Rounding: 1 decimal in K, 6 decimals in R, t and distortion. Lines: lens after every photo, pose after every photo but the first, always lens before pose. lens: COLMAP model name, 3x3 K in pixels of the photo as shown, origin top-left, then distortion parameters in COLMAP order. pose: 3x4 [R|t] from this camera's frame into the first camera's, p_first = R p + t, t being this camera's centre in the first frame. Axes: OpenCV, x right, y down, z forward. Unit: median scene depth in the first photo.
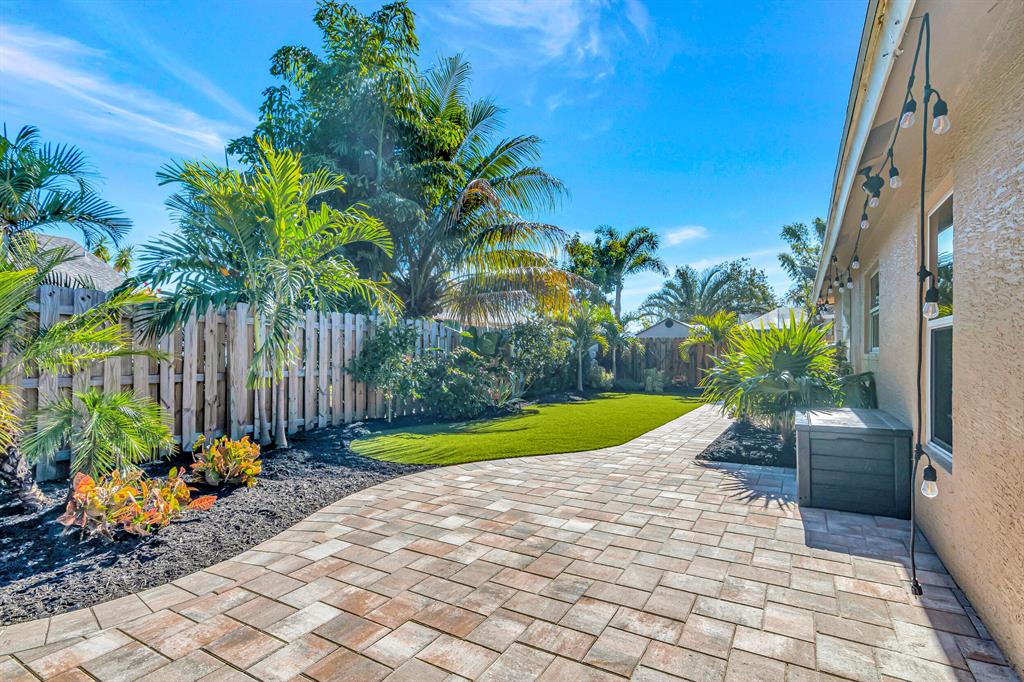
lens RADIAL K [[497.4, 0, 511.7], [0, 497.4, 341.7], [0, 0, 1]] dist [0.000072, 0.002251]
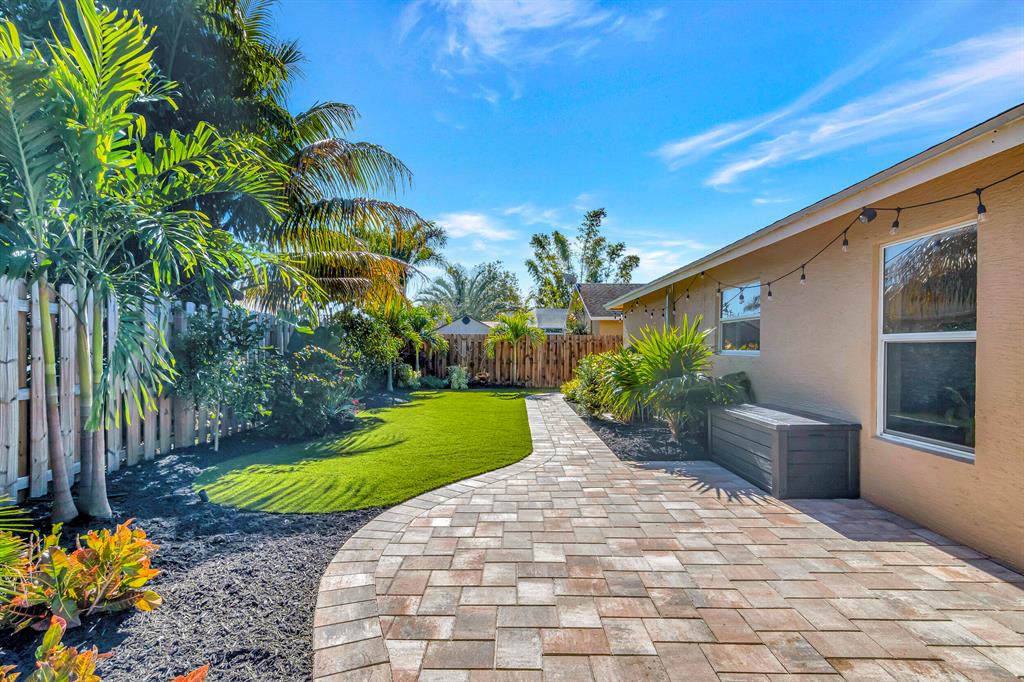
lens RADIAL K [[497.4, 0, 509.0], [0, 497.4, 349.5], [0, 0, 1]] dist [0.000072, 0.002251]
pose [[0.869276, -0.000282, 0.494327, -0.420477], [-0.014244, 0.999570, 0.025619, -0.016591], [-0.494122, -0.029311, 0.868898, 0.306628]]
